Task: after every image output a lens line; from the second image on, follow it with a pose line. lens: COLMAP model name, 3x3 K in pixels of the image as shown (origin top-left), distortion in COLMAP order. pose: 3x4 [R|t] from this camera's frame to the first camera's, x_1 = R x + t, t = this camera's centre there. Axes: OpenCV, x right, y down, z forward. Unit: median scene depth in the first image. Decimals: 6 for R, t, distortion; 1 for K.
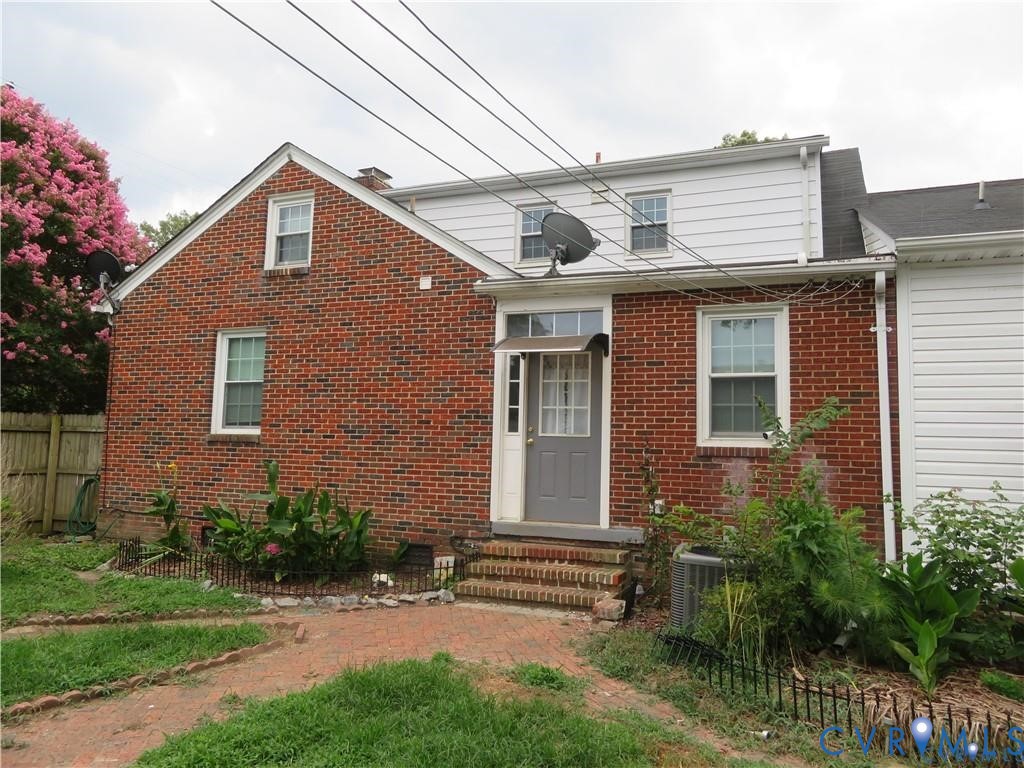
lens RADIAL K [[738.1, 0, 502.4], [0, 738.1, 377.5], [0, 0, 1]] dist [-0.000284, 0.004070]
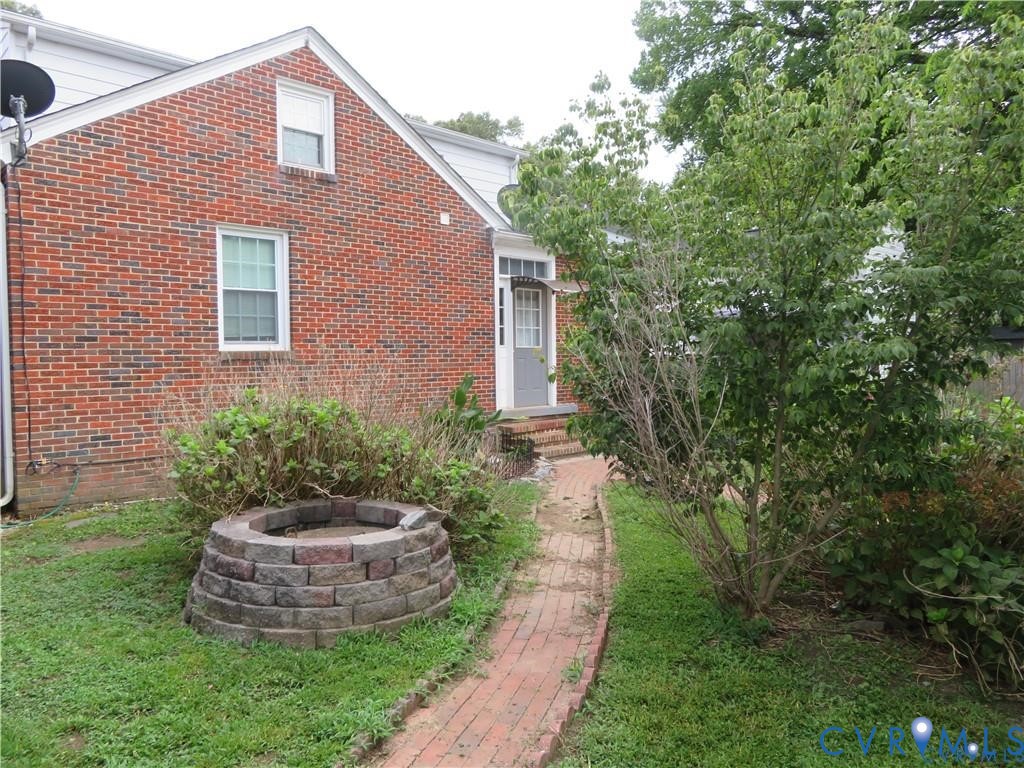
lens RADIAL K [[738.1, 0, 501.4], [0, 738.1, 385.1], [0, 0, 1]] dist [-0.000284, 0.004070]
pose [[0.405328, -0.061636, 0.912091, -1.098318], [-0.065329, 0.993221, 0.096151, 0.015043], [-0.911834, -0.098559, 0.398554, 0.406213]]
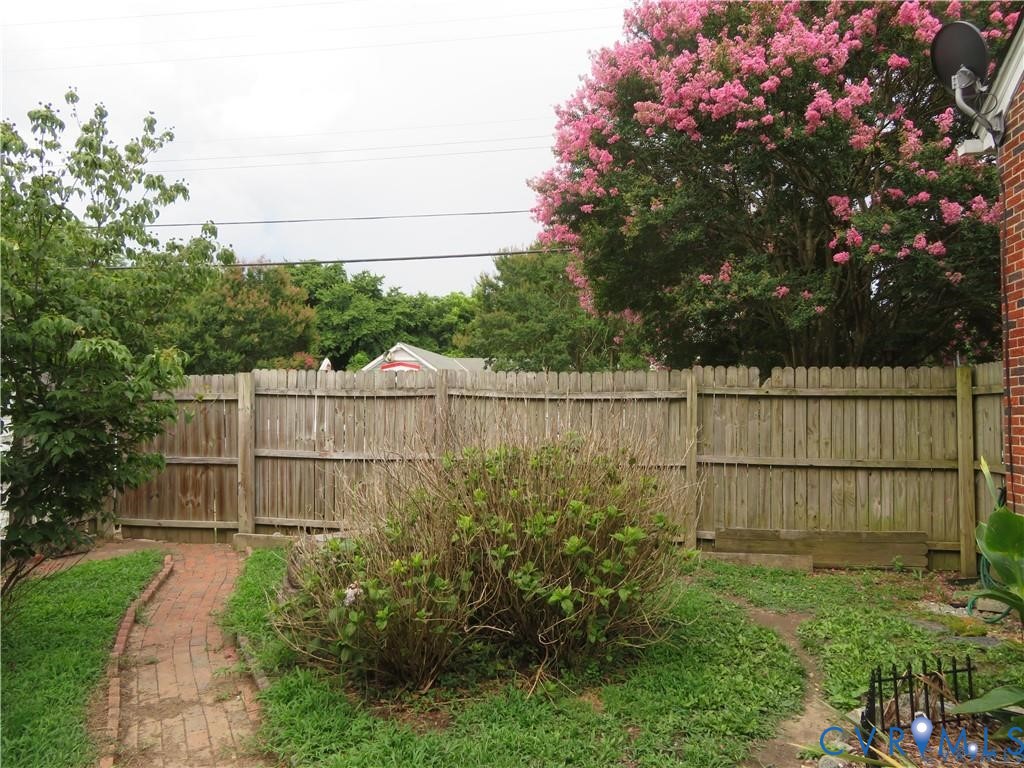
lens RADIAL K [[738.1, 0, 509.1], [0, 738.1, 378.8], [0, 0, 1]] dist [-0.000284, 0.004070]
pose [[0.205687, -0.068075, -0.976247, -0.153286], [0.093985, 0.994341, -0.049535, 0.068362], [0.974094, -0.081564, 0.210921, 0.670374]]
